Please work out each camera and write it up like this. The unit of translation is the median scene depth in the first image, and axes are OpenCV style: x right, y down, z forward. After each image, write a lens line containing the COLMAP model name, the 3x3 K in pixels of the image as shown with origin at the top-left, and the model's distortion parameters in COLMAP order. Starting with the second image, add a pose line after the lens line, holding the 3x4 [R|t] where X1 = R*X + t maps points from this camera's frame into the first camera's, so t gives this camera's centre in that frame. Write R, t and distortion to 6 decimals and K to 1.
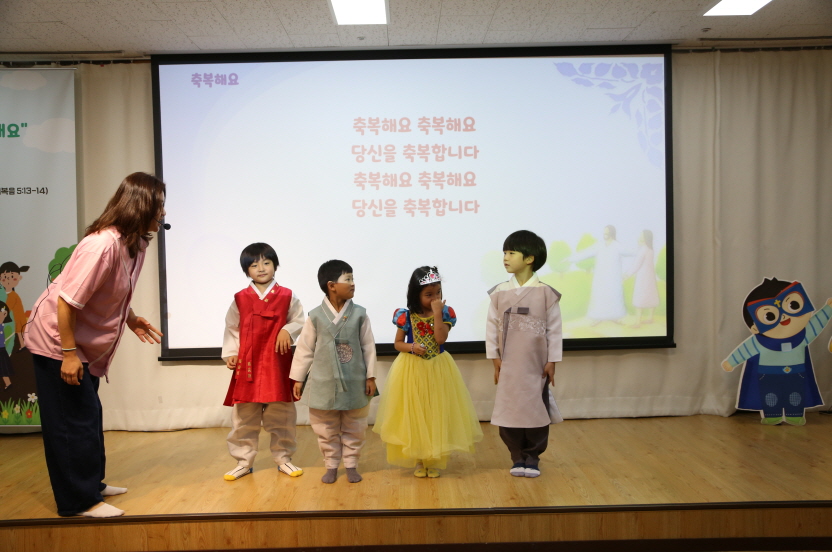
lens RADIAL K [[777.1, 0, 406.6], [0, 777.1, 274.8], [0, 0, 1]] dist [-0.030032, 0.120605]
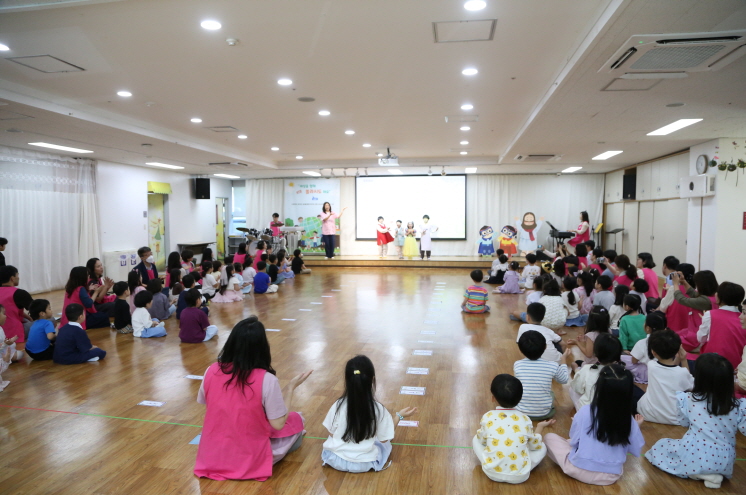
lens RADIAL K [[515.8, 0, 378.9], [0, 515.8, 251.1], [0, 0, 1]] dist [-0.116536, 0.071045]
pose [[0.986348, 0.026926, -0.162461, 0.341917], [-0.020994, 0.999053, 0.038121, 0.054965], [0.163333, -0.034190, 0.985978, -2.115493]]
